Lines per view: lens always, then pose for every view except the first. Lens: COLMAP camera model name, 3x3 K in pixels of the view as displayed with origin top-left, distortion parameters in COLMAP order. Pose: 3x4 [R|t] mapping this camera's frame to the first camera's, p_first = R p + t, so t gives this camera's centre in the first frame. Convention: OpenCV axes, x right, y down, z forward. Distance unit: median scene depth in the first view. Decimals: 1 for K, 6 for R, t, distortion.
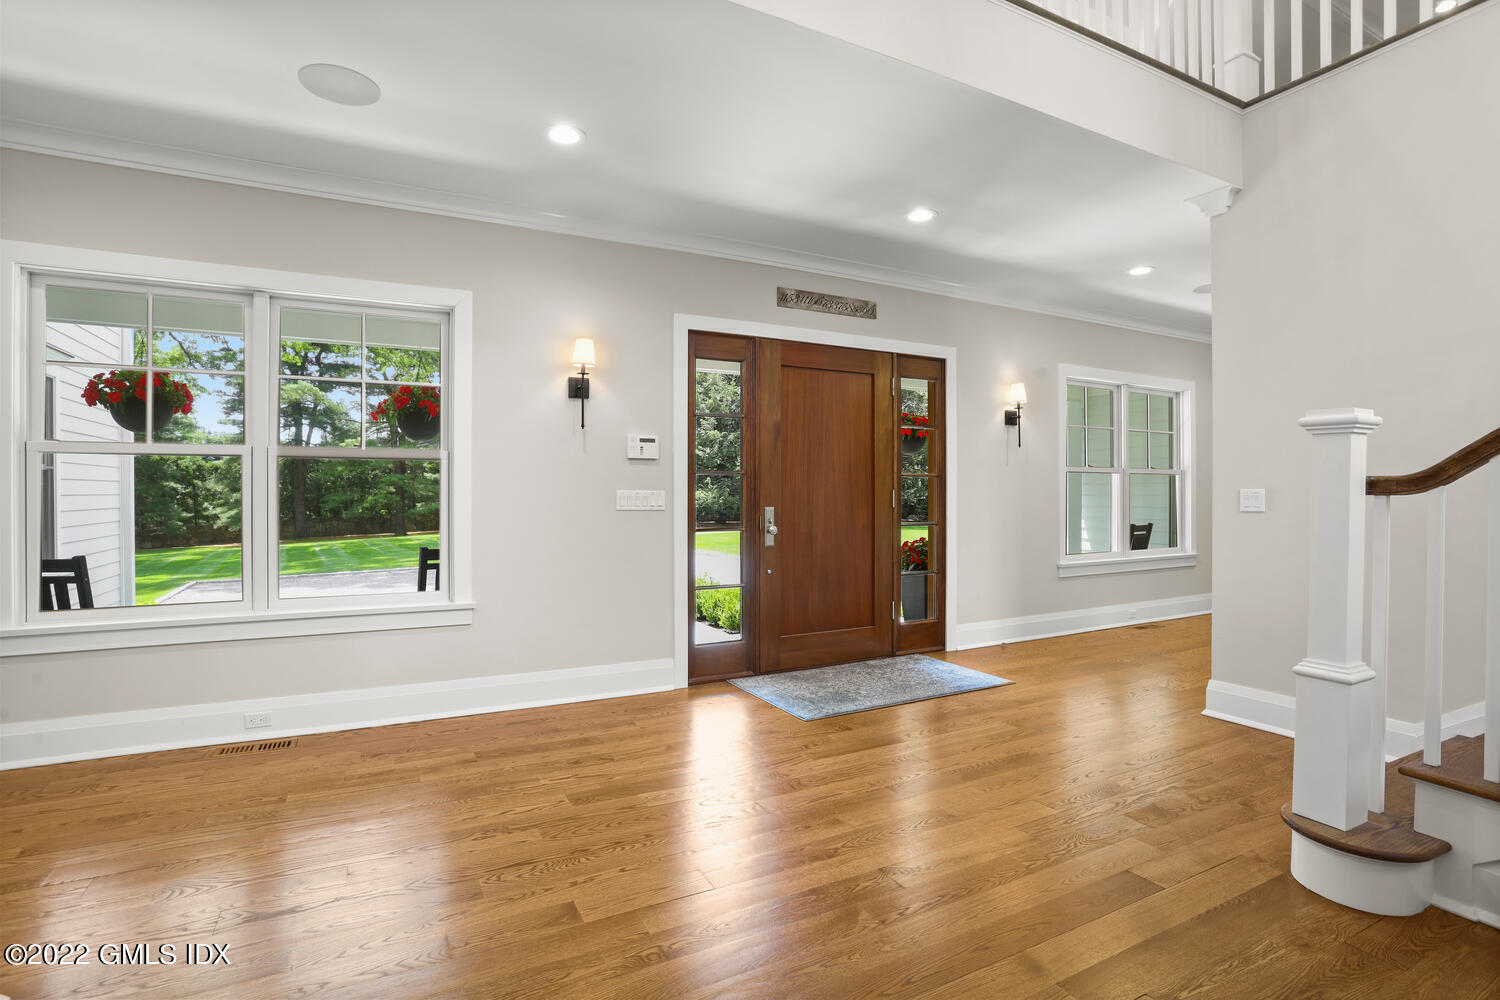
lens RADIAL K [[728.3, 0, 750.0], [0, 728.3, 500.0], [0, 0, 1]] dist [-0.061528, 0.024069]
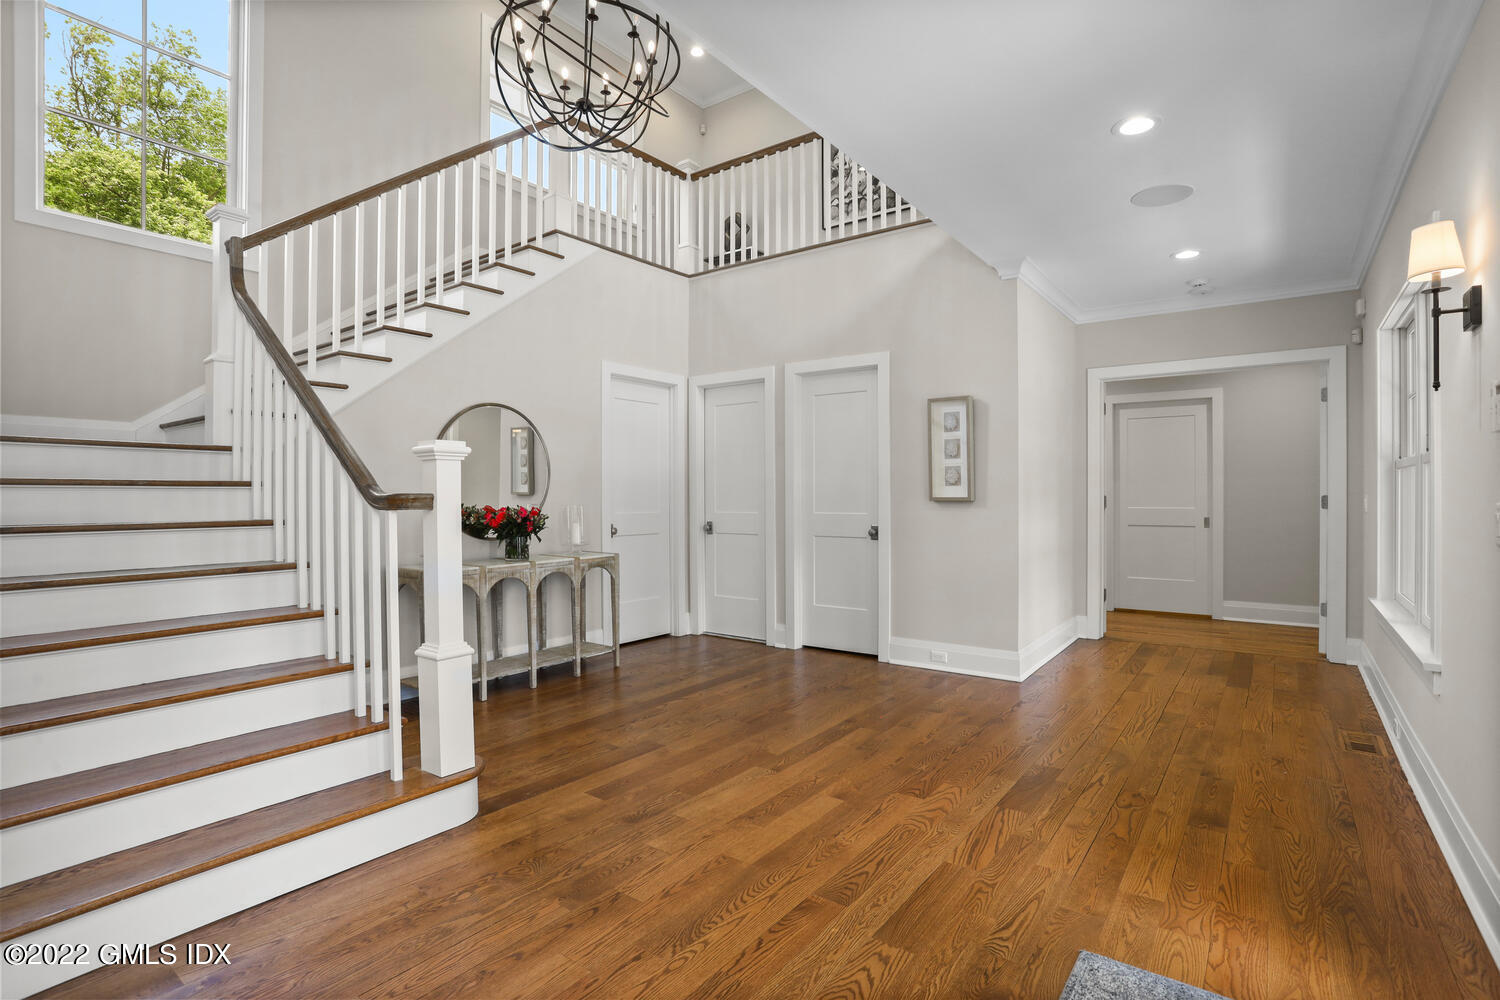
lens RADIAL K [[728.3, 0, 750.0], [0, 728.3, 500.0], [0, 0, 1]] dist [-0.061528, 0.024069]
pose [[-0.899456, 0.004980, -0.436982, 0.609436], [-0.000547, 0.999921, 0.012522, -0.027540], [0.437010, 0.011502, -0.899383, 1.613698]]
